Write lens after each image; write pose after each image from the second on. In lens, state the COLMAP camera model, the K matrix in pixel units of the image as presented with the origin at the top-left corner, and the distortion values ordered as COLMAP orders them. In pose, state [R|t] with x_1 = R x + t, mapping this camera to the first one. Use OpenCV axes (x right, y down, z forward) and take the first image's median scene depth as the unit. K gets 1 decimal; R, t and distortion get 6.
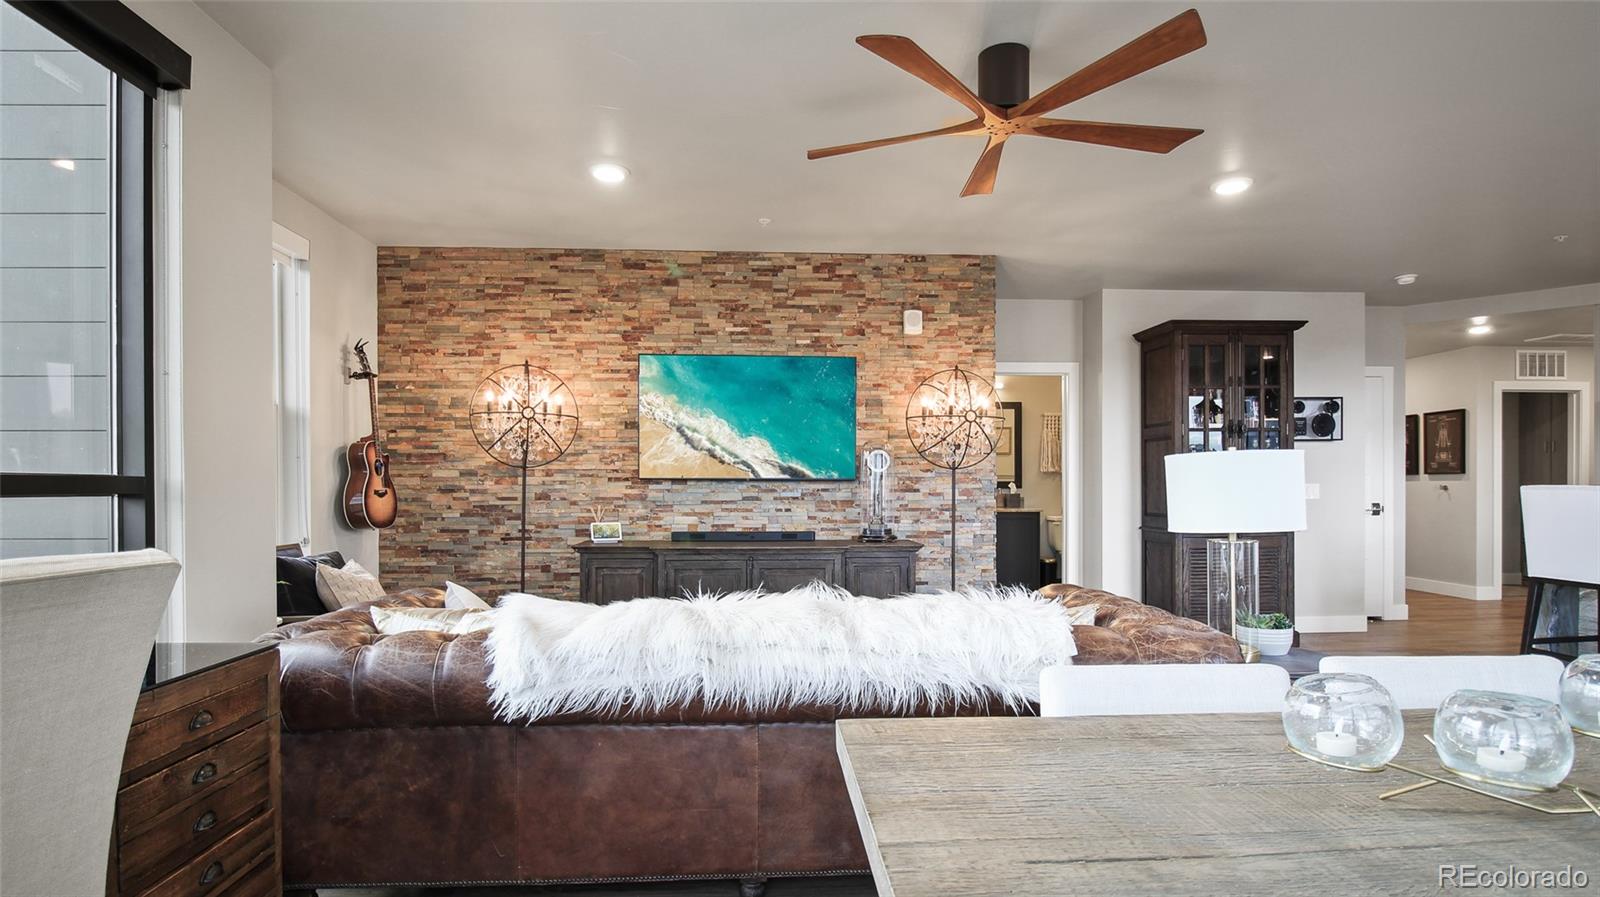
lens RADIAL K [[817.8, 0, 812.9], [0, 817.8, 490.0], [0, 0, 1]] dist [-0.003026, -0.006839]
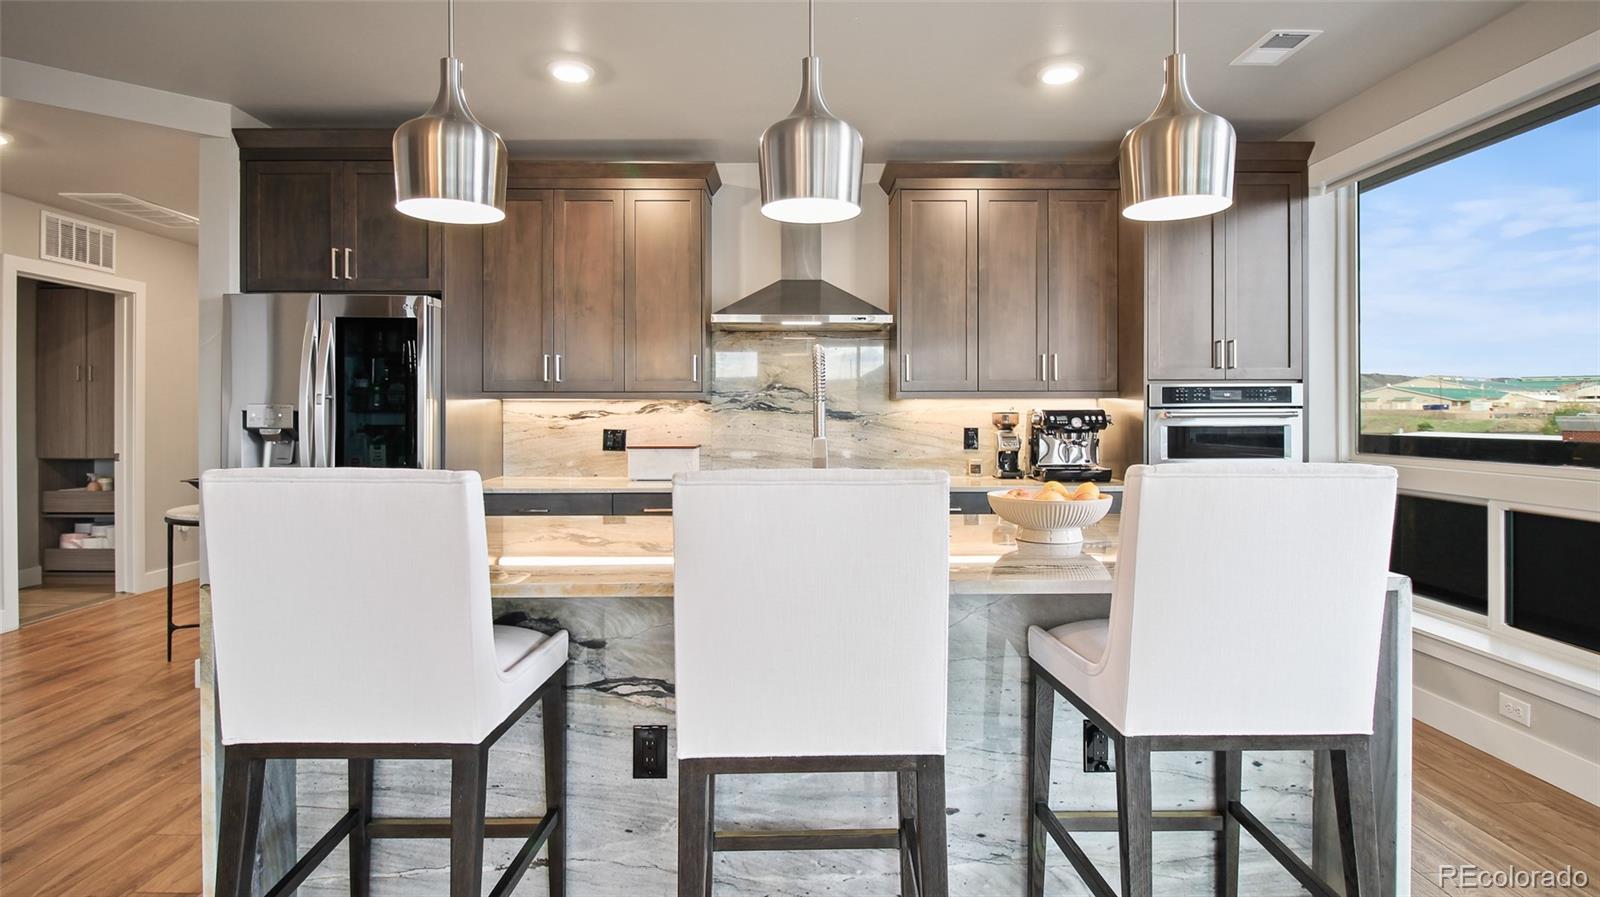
lens RADIAL K [[817.8, 0, 801.0], [0, 817.8, 413.7], [0, 0, 1]] dist [-0.003026, -0.006839]
pose [[0.058567, 0.005614, 0.998268, 0.369781], [0.008834, 0.999942, -0.006141, -0.014423], [-0.998244, 0.009178, 0.058514, 0.500682]]
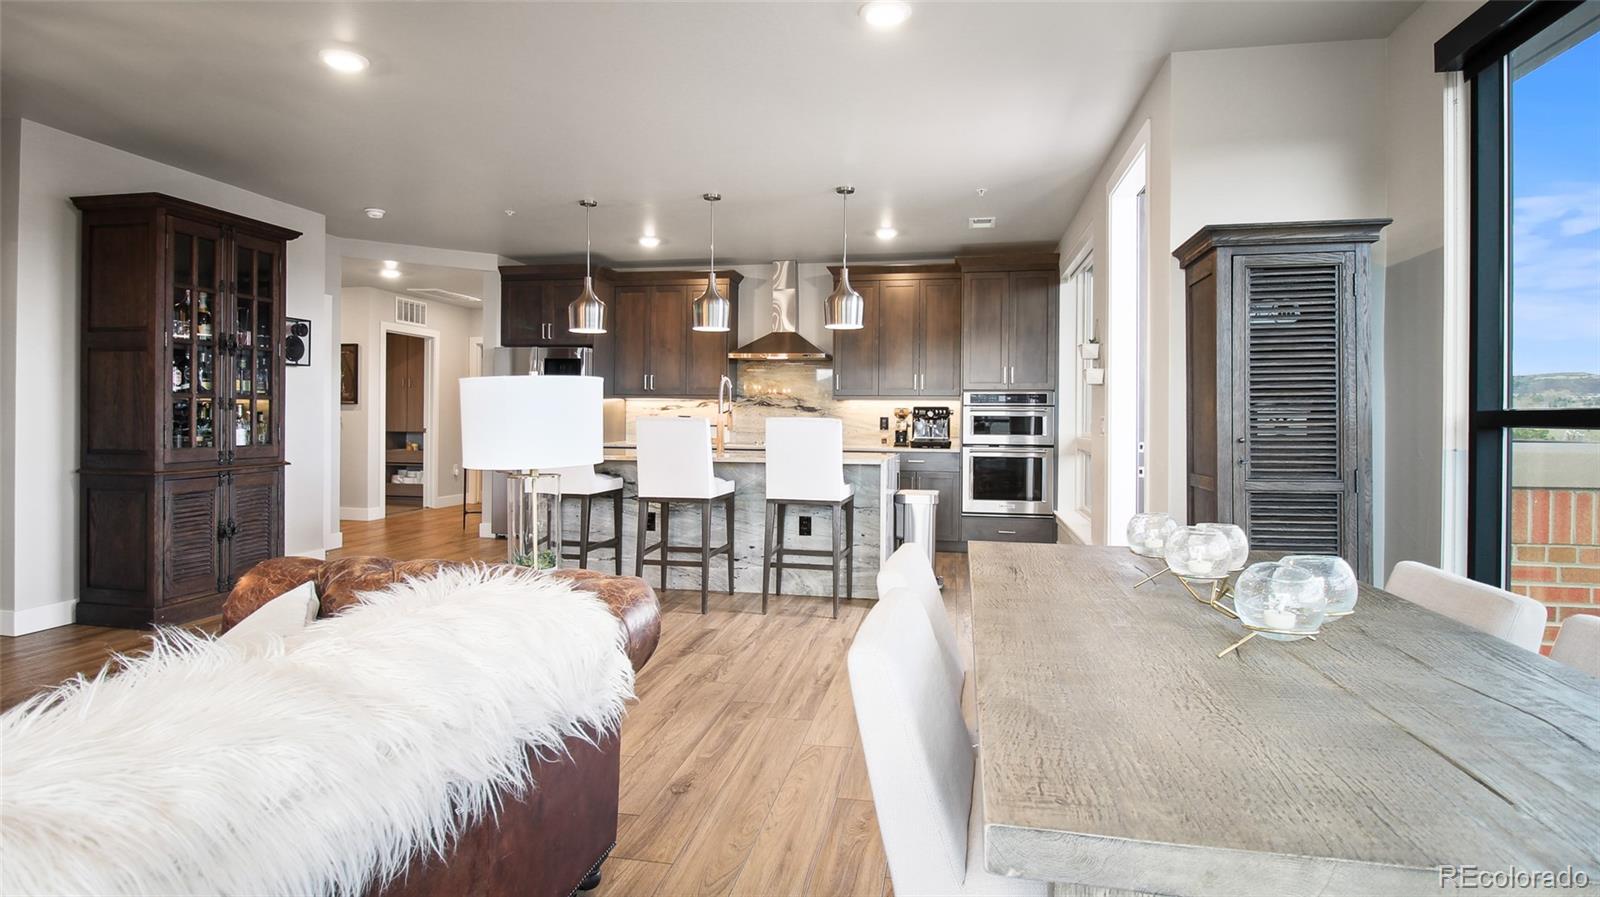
lens RADIAL K [[817.8, 0, 790.8], [0, 817.8, 422.0], [0, 0, 1]] dist [-0.003026, -0.006839]
pose [[0.259620, -0.000344, 0.965711, -0.117835], [-0.002344, 0.999997, 0.000986, 0.001309], [-0.965708, -0.002520, 0.259619, 0.213269]]
